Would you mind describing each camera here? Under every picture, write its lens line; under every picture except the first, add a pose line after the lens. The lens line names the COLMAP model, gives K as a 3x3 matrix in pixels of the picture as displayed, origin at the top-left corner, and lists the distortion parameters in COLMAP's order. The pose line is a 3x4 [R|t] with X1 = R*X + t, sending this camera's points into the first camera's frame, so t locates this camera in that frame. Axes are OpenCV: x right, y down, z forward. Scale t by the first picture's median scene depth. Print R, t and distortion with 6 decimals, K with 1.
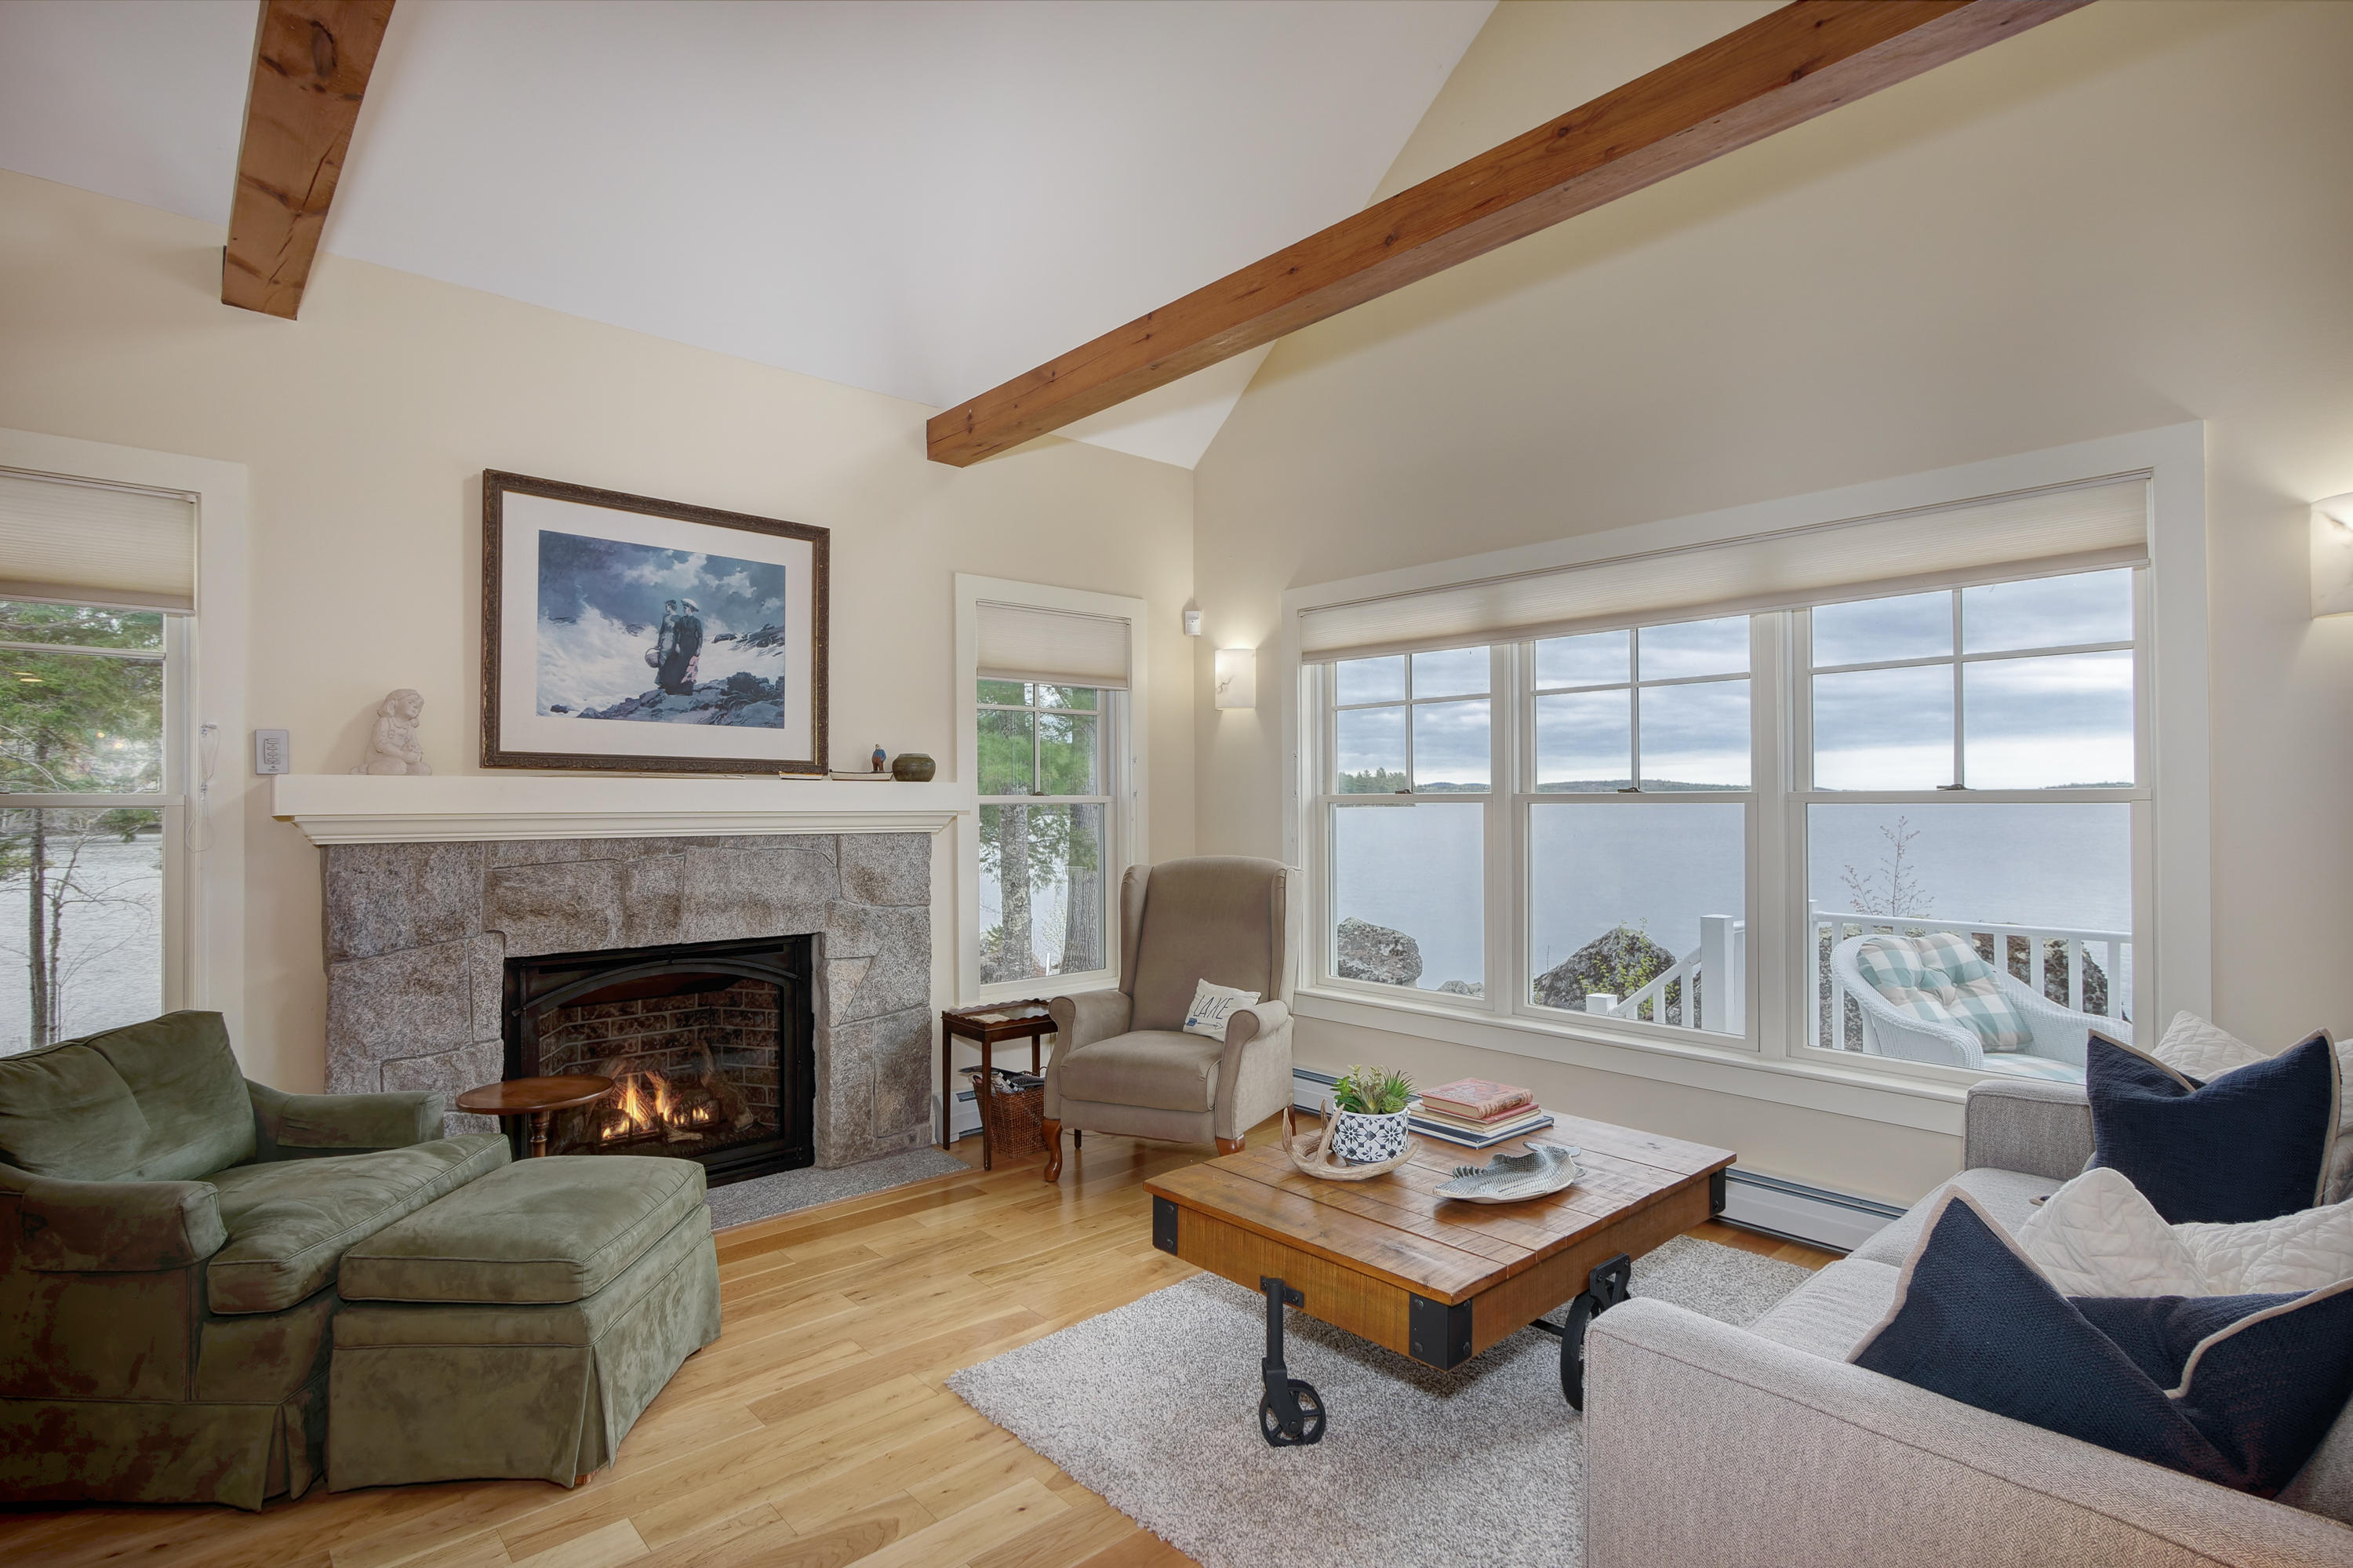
lens RADIAL K [[1147.2, 0, 1176.5], [0, 1147.2, 784.0], [0, 0, 1]] dist [0.000491, -0.000008]
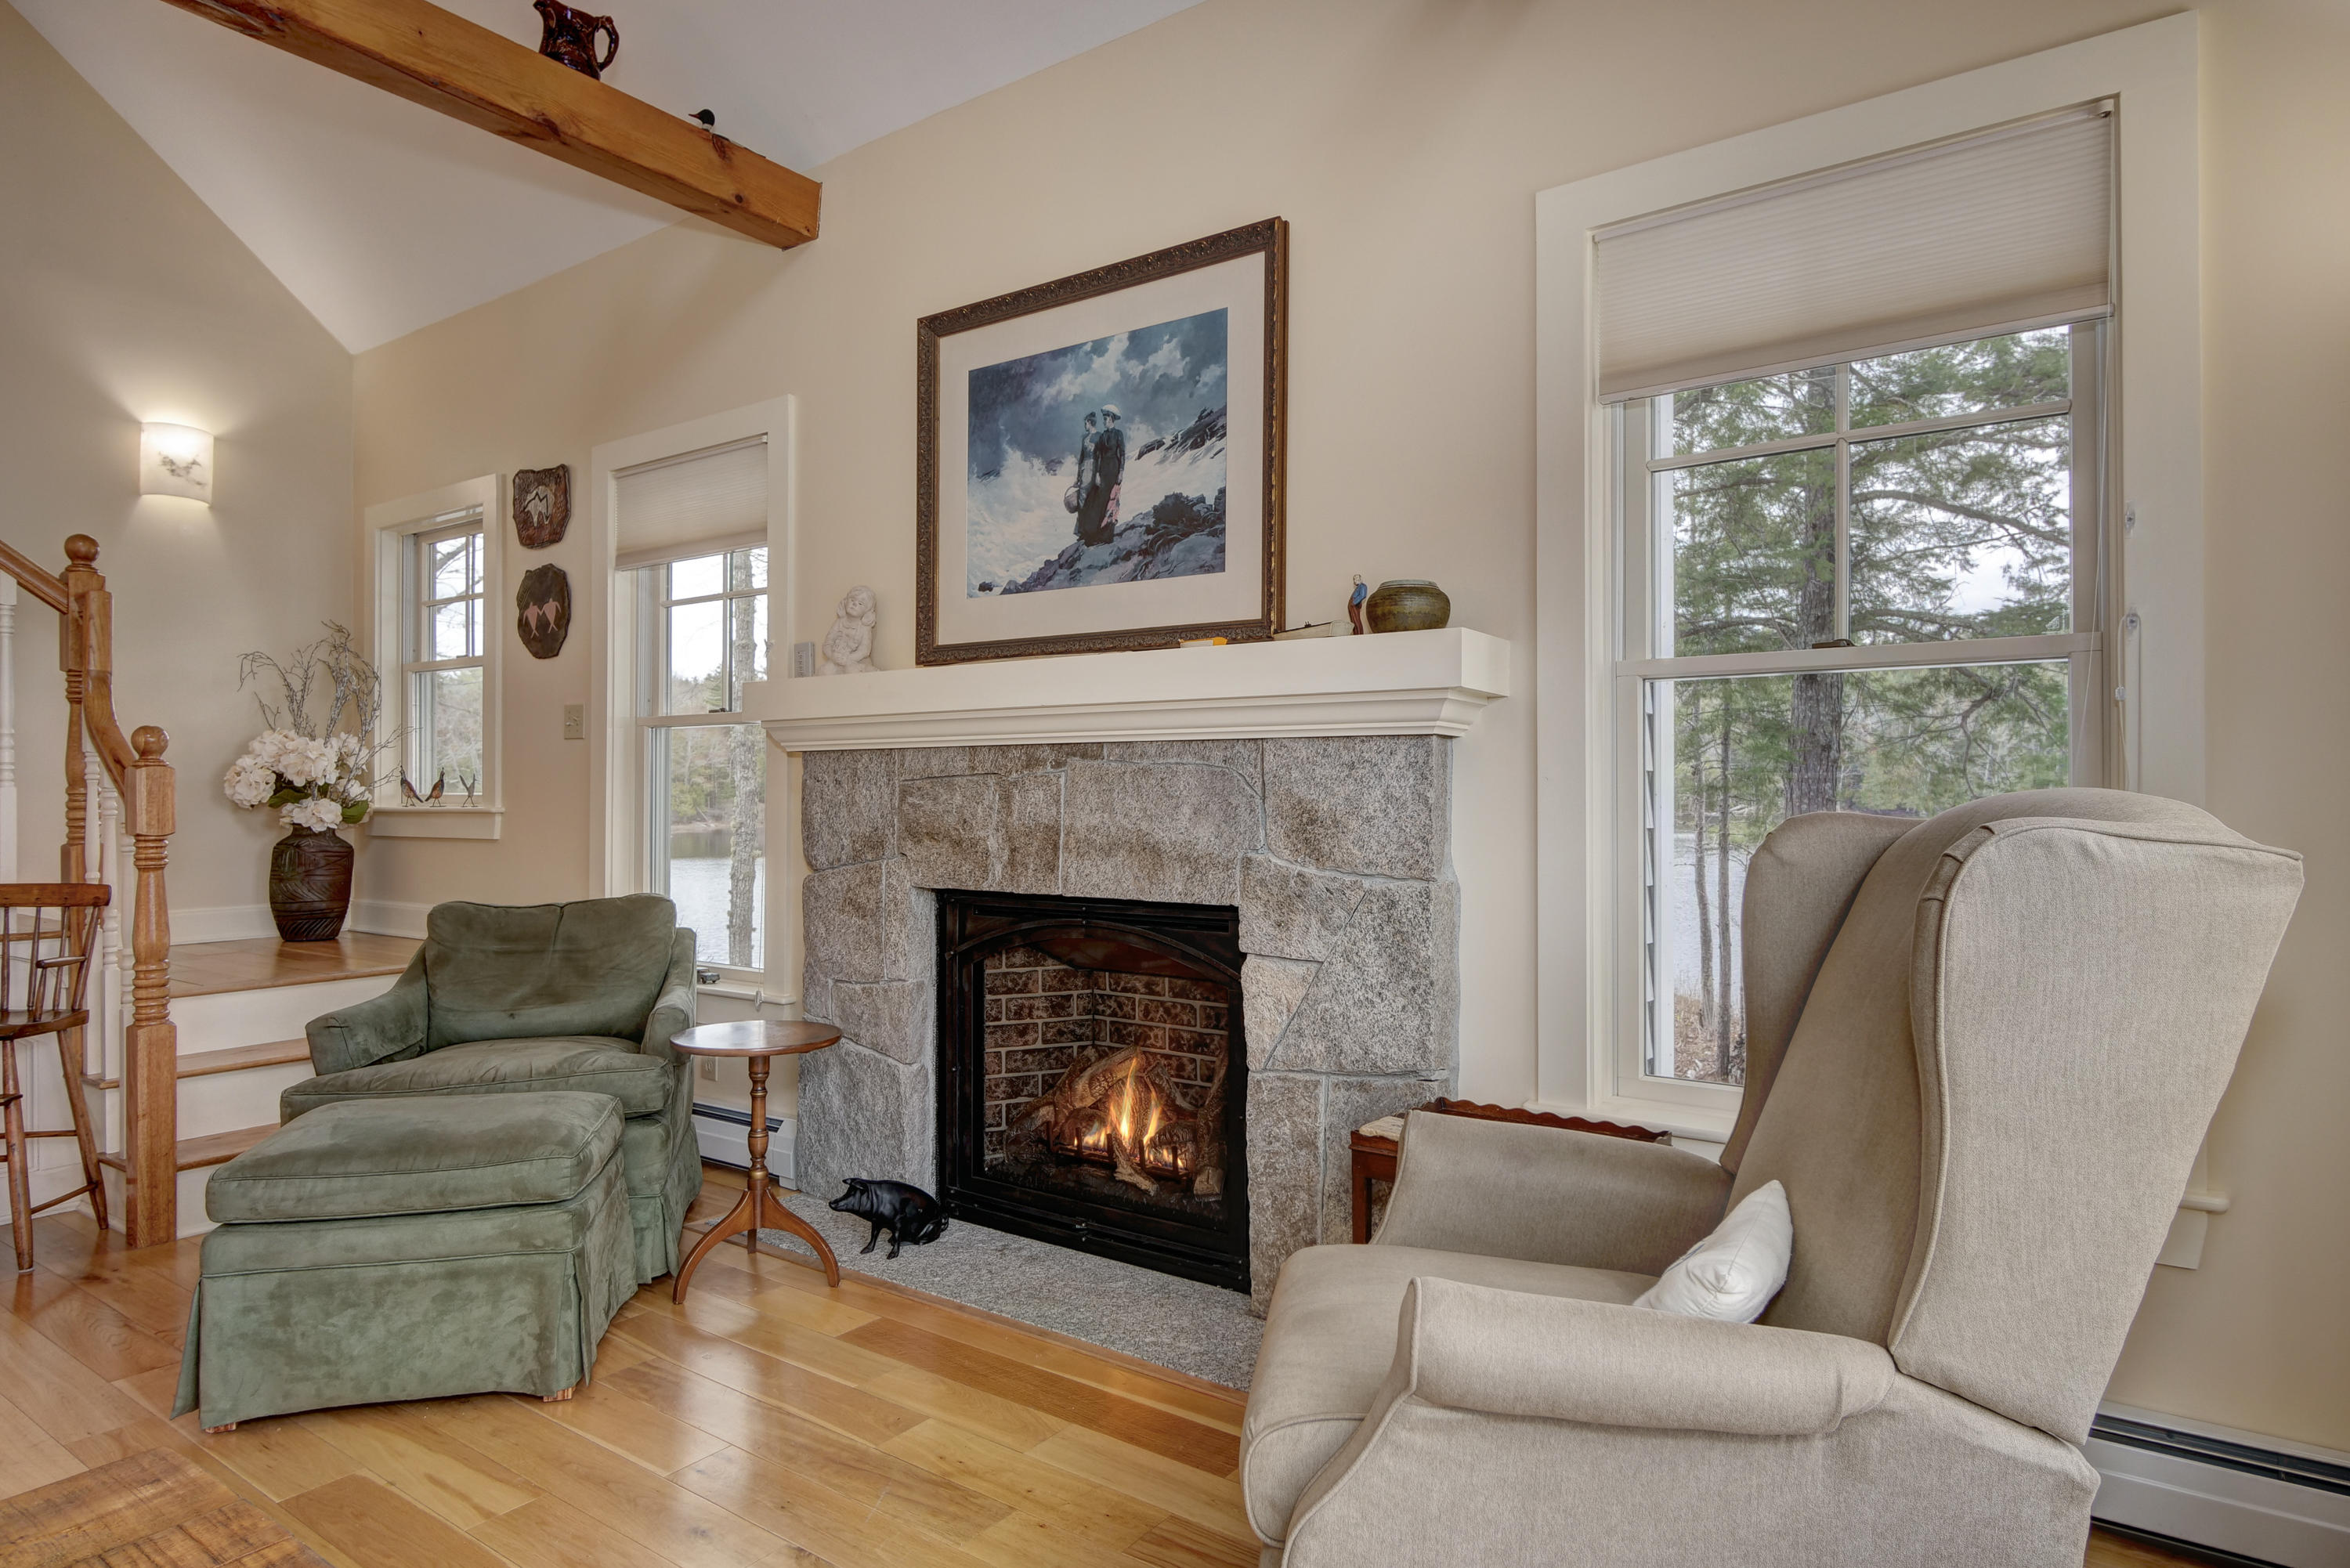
lens RADIAL K [[1340.0, 0, 1175.0], [0, 1340.0, 784.0], [0, 0, 1]] dist [0.007263, 0.001609]
pose [[0.214239, -0.005295, -0.976767, 0.377254], [0.014286, 0.999895, -0.002287, 0.071268], [0.976677, -0.013464, 0.214292, 0.865857]]
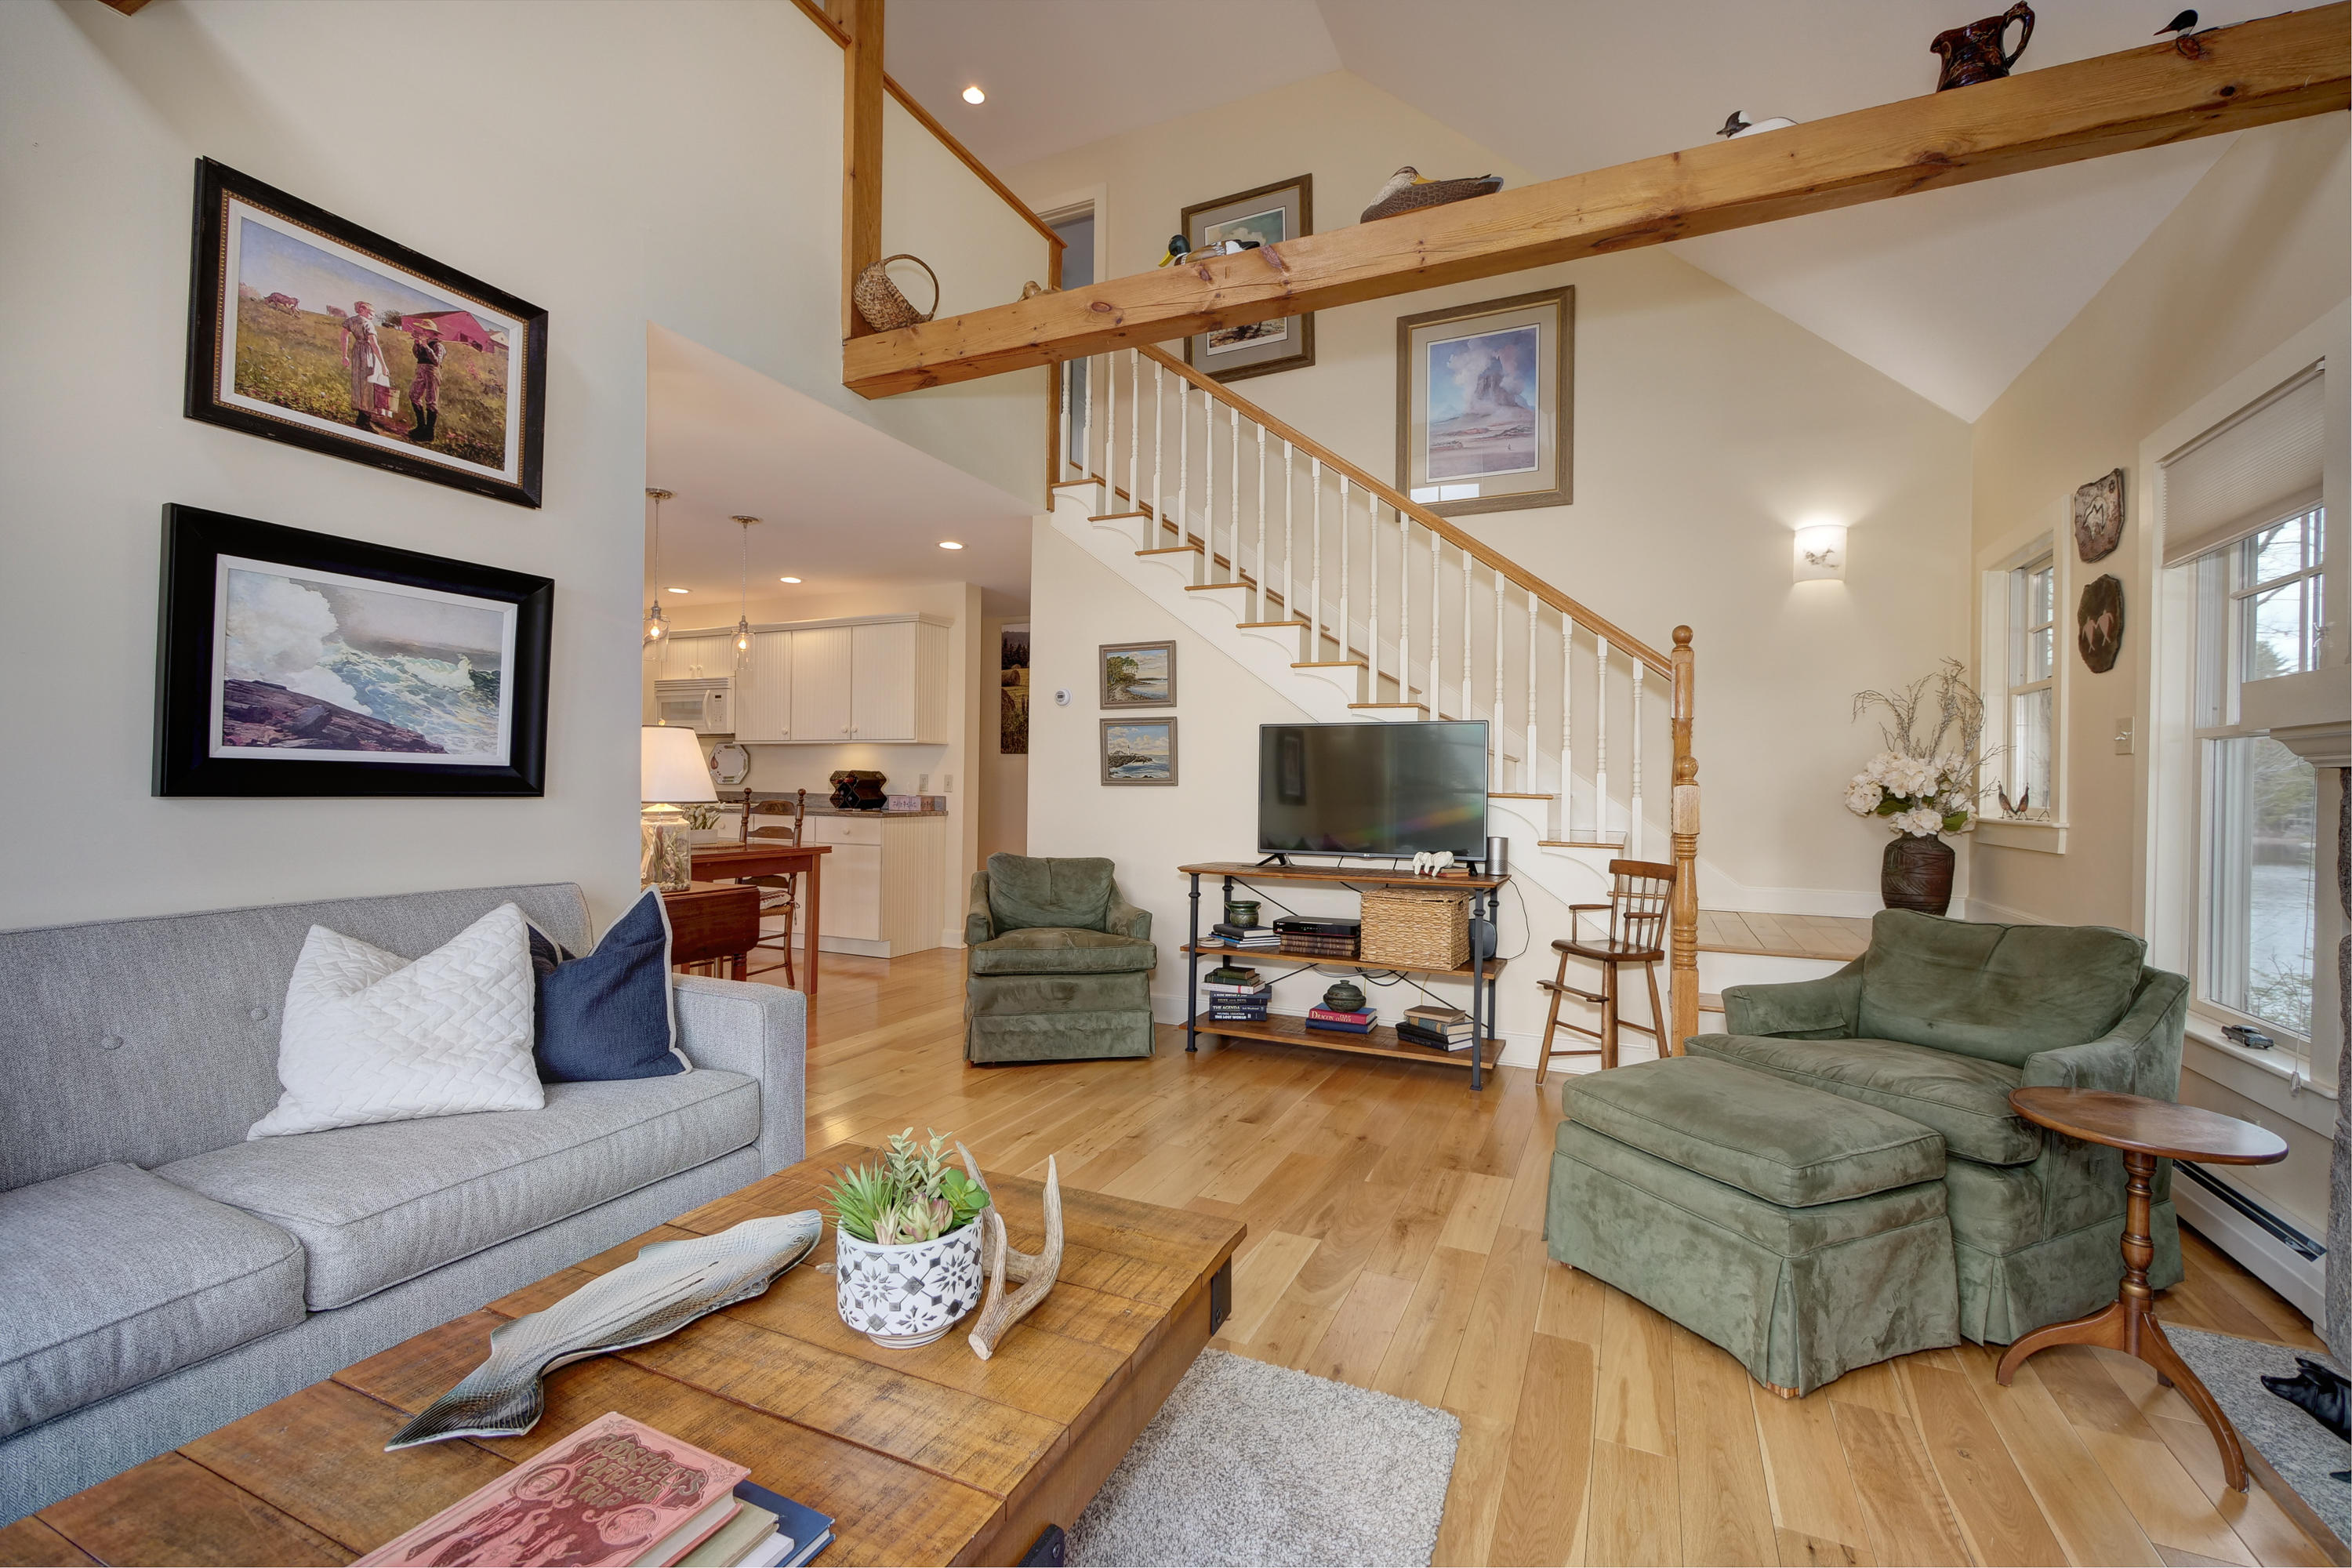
lens RADIAL K [[992.9, 0, 1176.0], [0, 992.9, 784.0], [0, 0, 1]] dist [-0.004825, -0.000518]
pose [[-0.920316, -0.010117, -0.391044, 0.167248], [-0.006163, 0.999916, -0.011366, 0.060576], [0.391126, -0.008050, -0.920302, 1.050325]]
